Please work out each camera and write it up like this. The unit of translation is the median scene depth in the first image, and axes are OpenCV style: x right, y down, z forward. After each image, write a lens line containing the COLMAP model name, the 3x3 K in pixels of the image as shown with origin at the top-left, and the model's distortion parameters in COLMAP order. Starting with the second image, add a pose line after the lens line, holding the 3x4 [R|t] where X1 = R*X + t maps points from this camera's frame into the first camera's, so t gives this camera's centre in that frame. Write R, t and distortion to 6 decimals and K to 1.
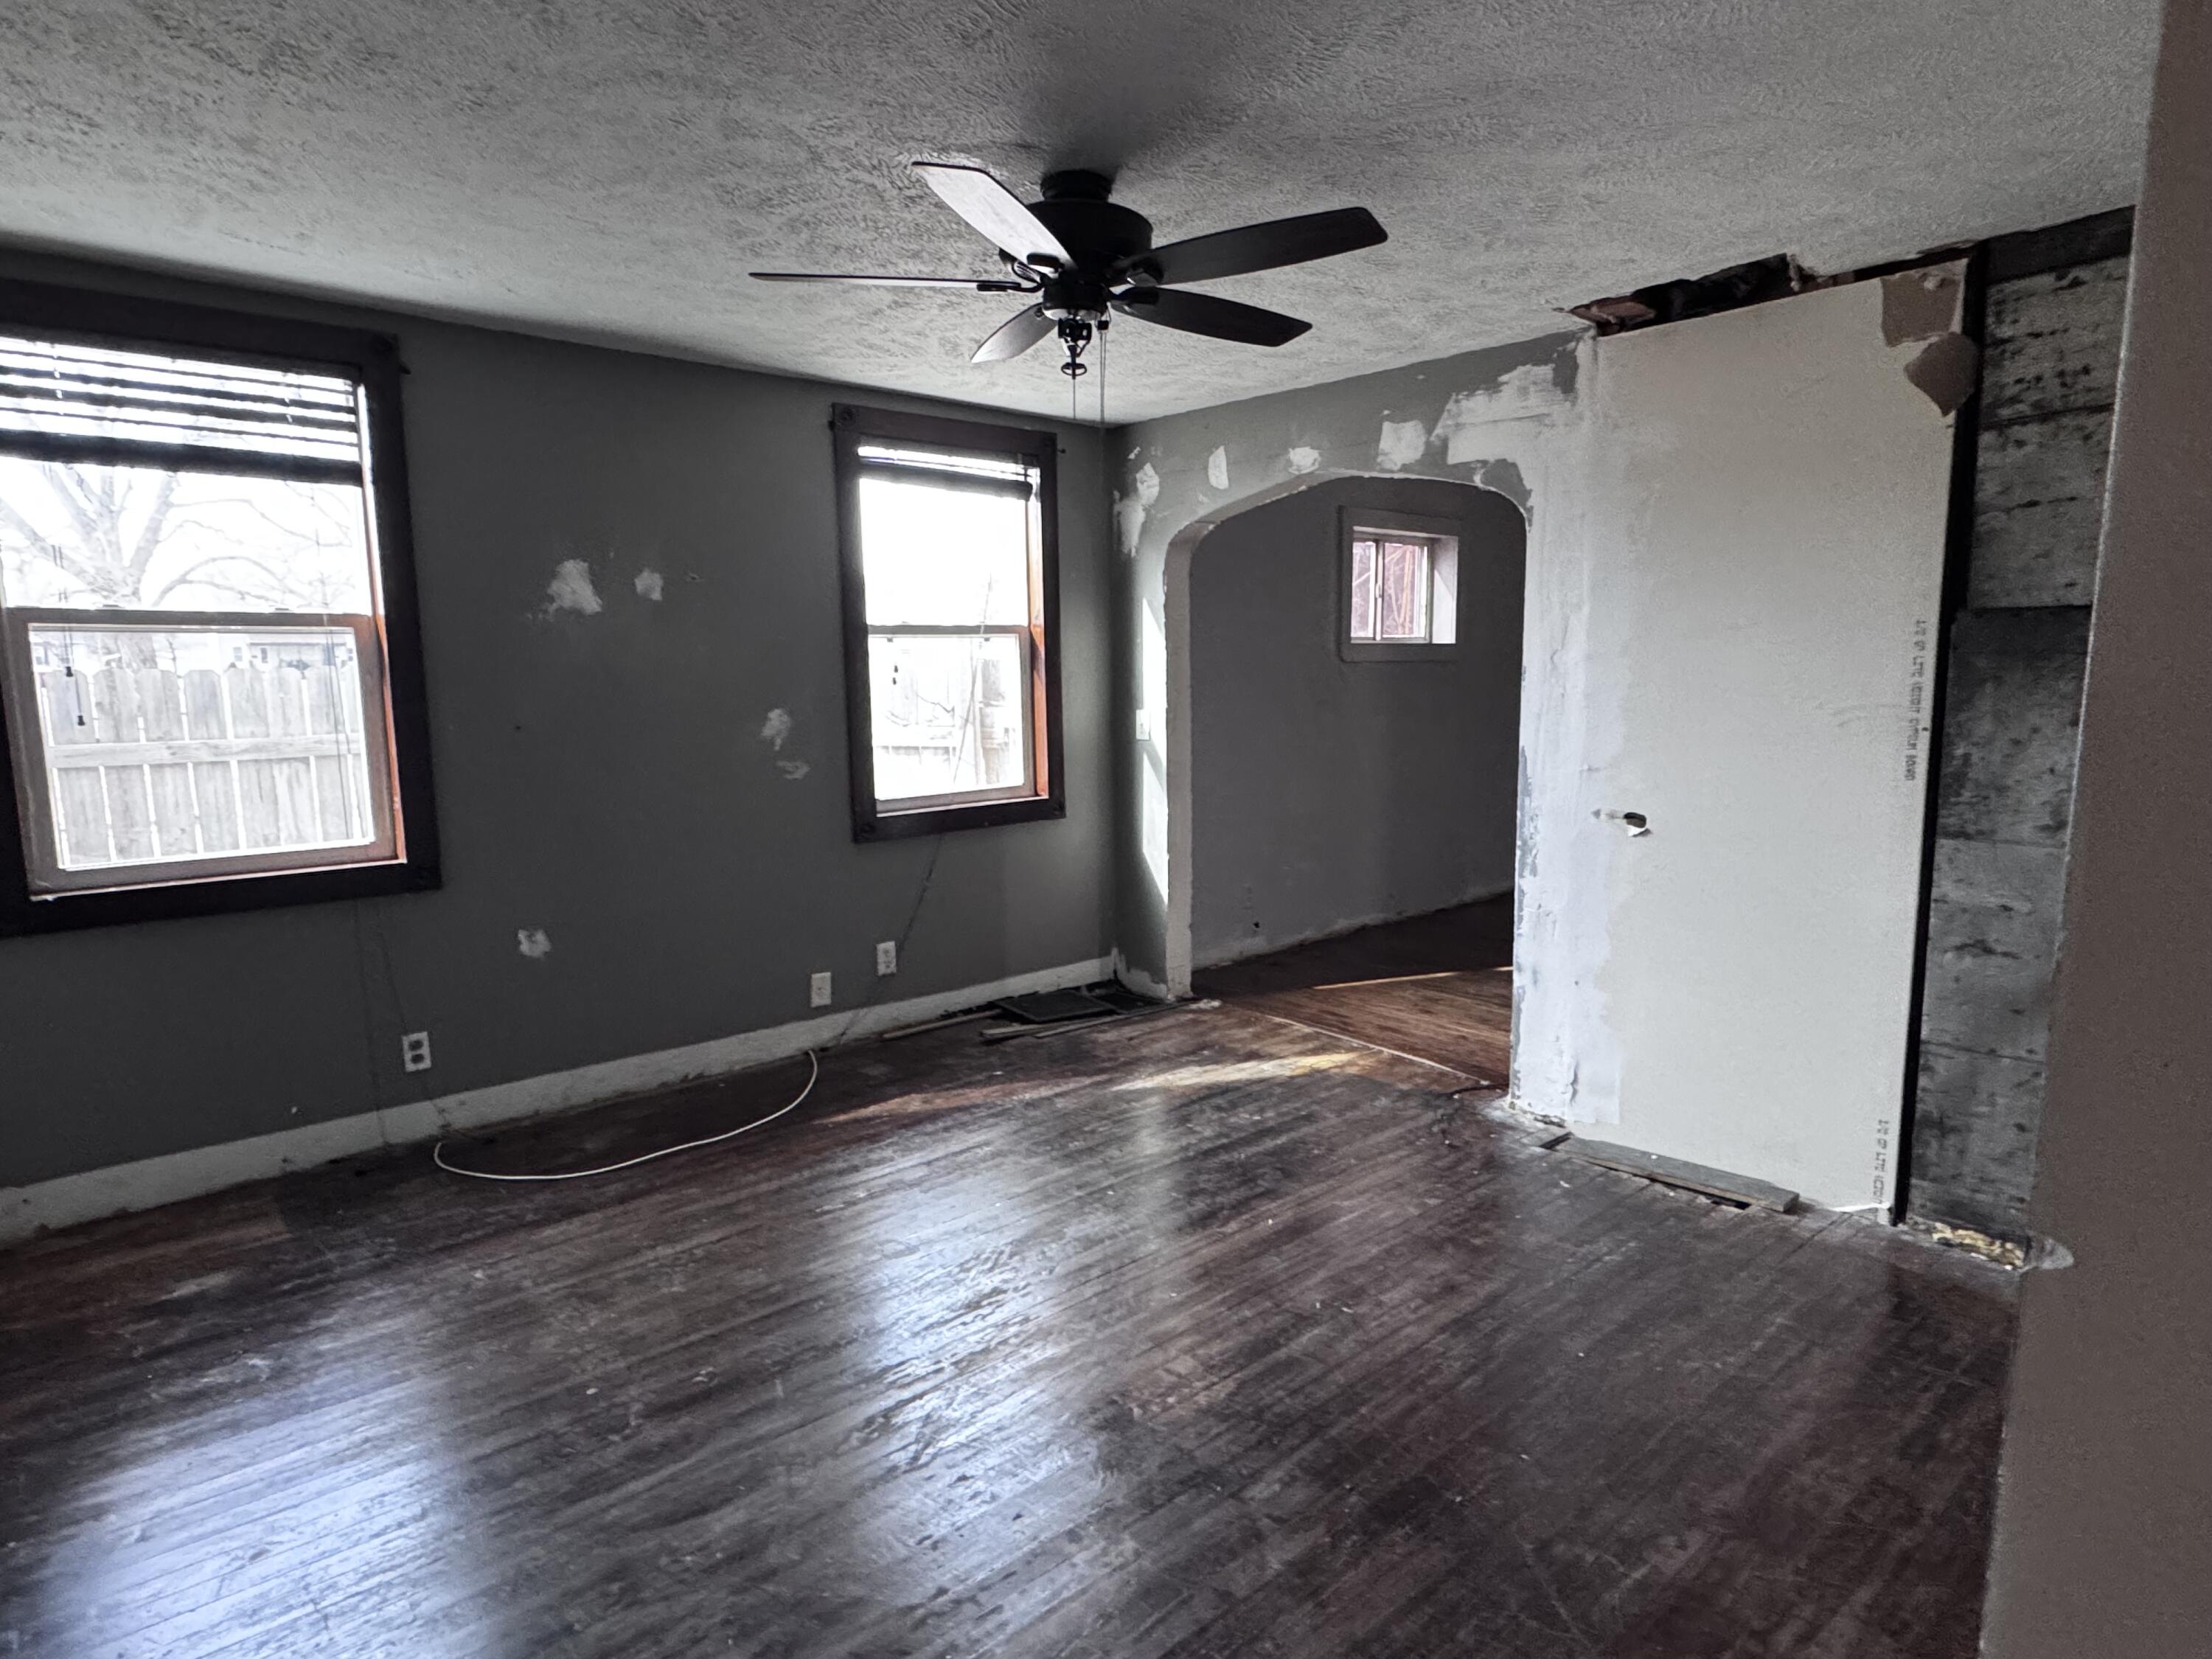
lens RADIAL K [[1255.9, 0, 1106.0], [0, 1255.9, 829.5], [0, 0, 1]] dist [0.001132, 0.000380]
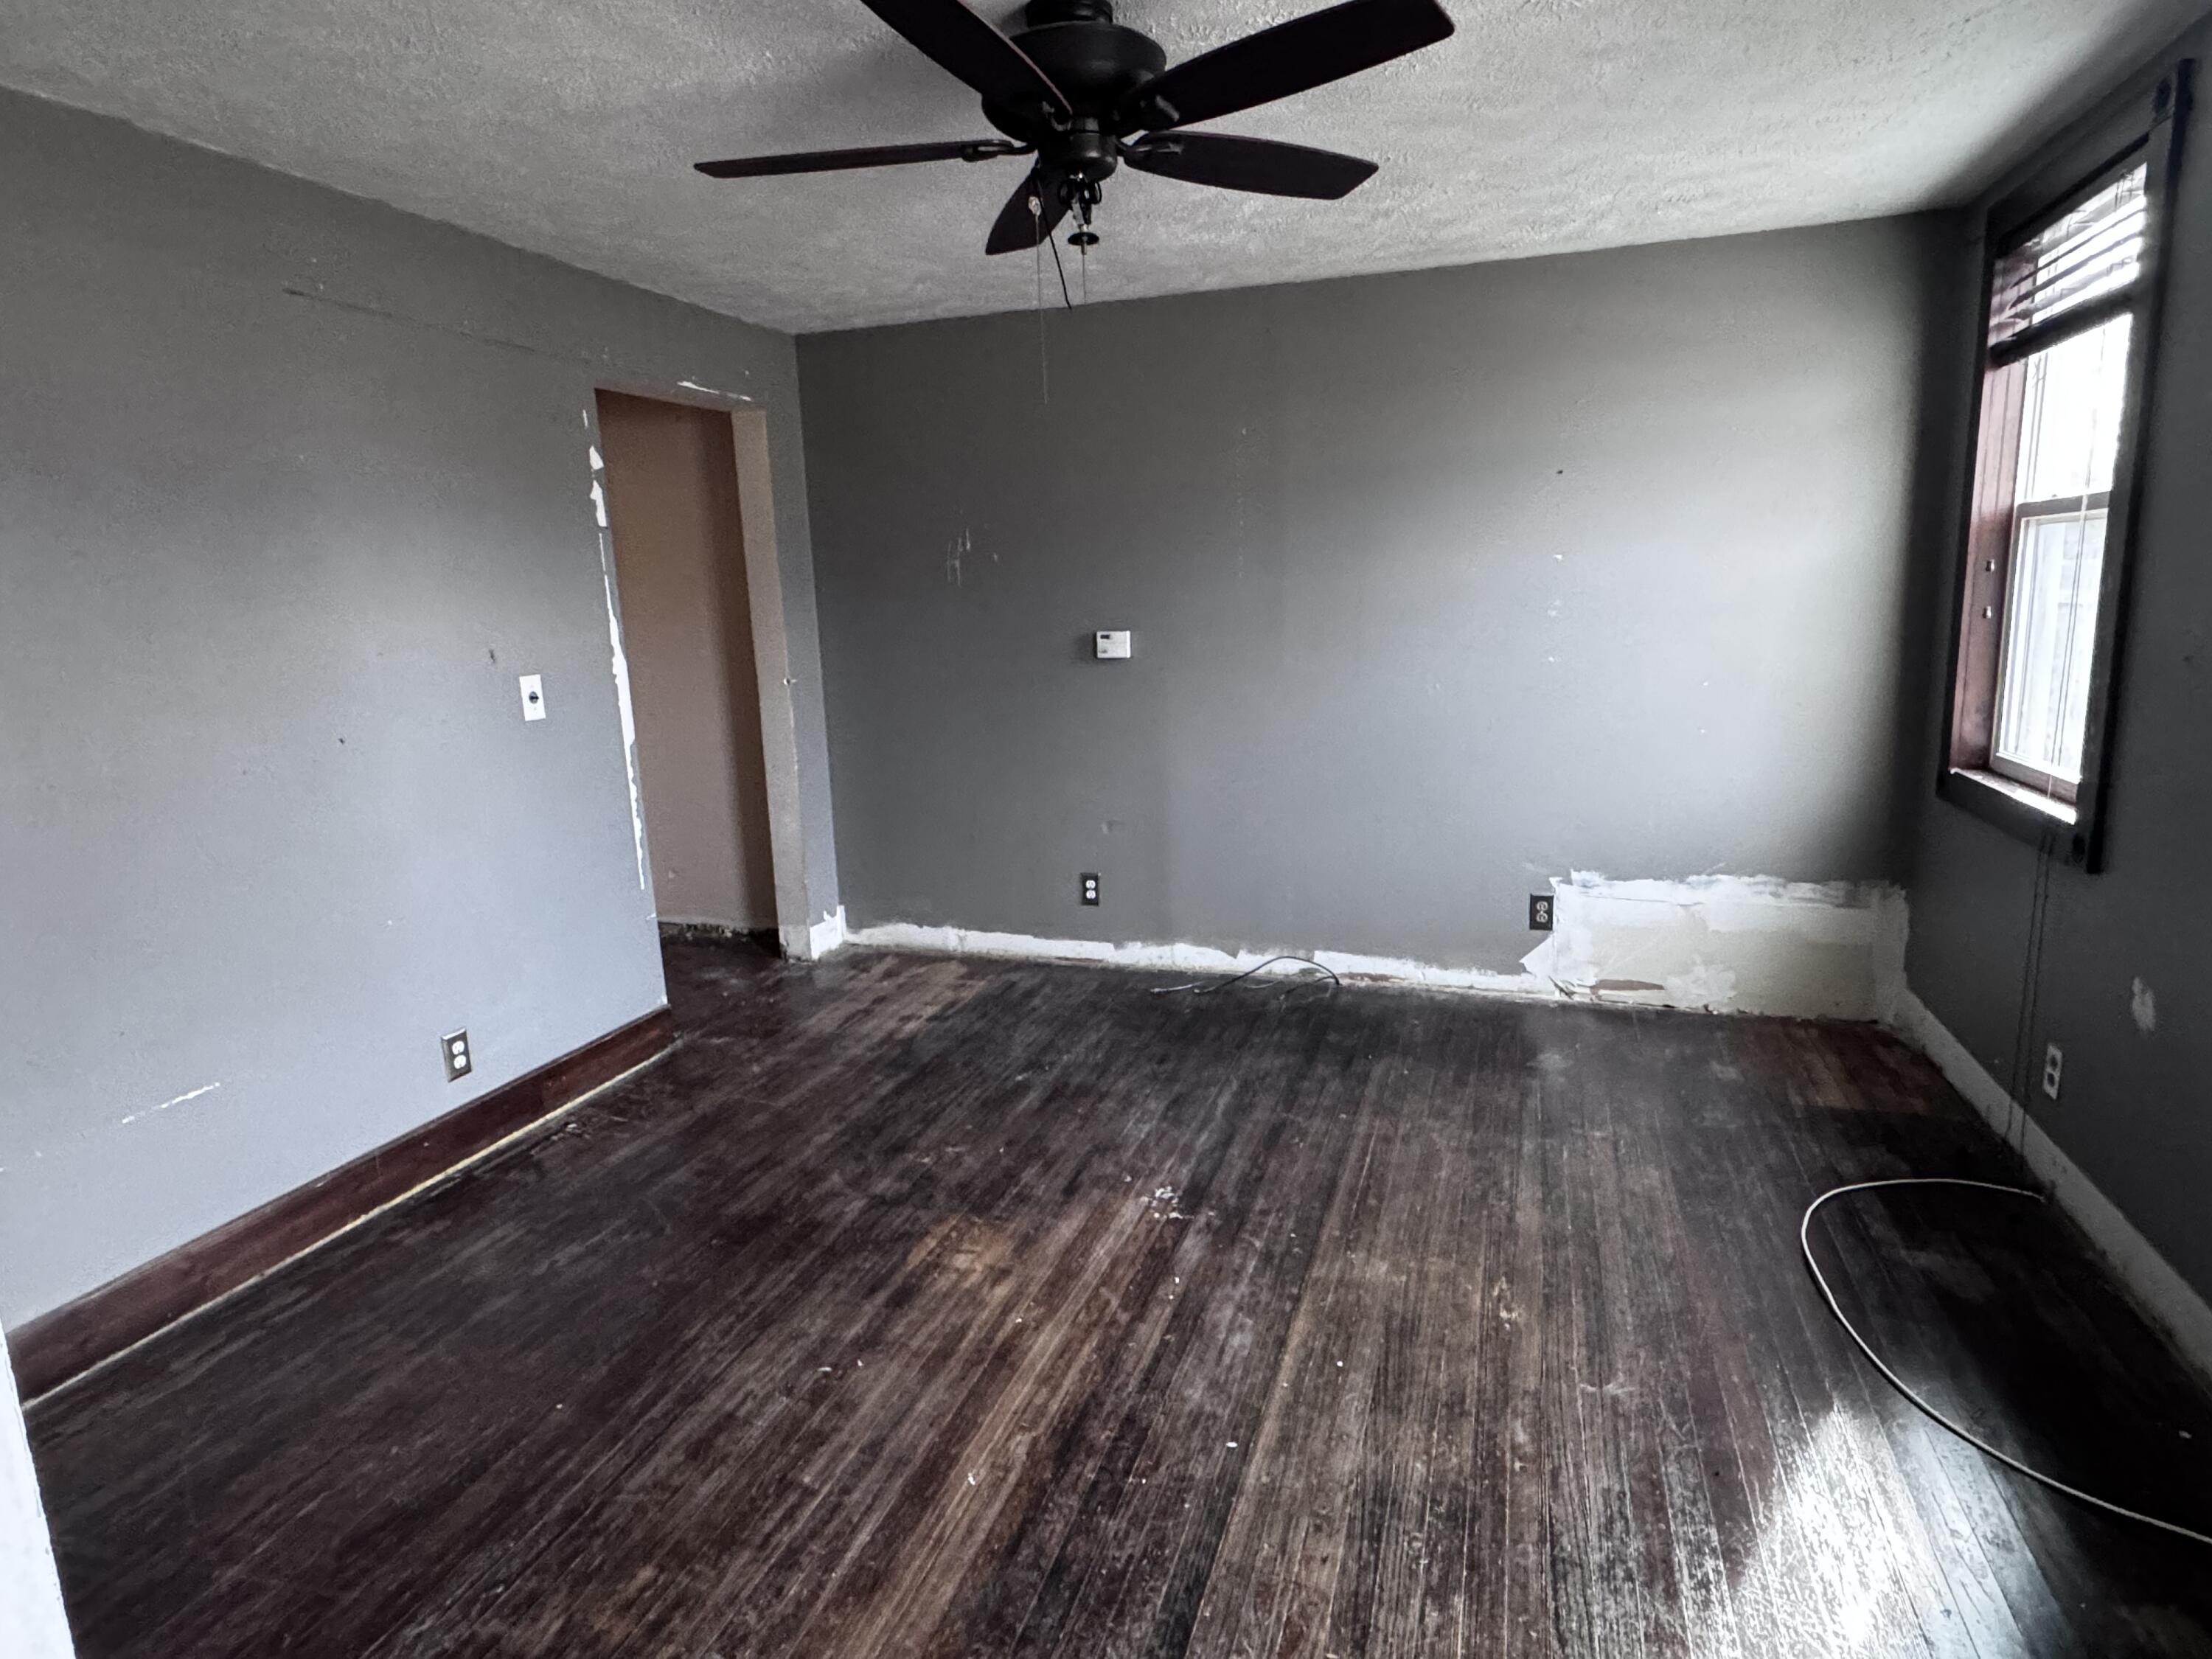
lens RADIAL K [[1255.9, 0, 1106.0], [0, 1255.9, 829.5], [0, 0, 1]] dist [0.001132, 0.000380]
pose [[-0.868278, 0.130916, -0.478492, 0.407450], [-0.022460, 0.953186, 0.301550, -0.247392], [0.495570, 0.272577, -0.824689, 1.784976]]
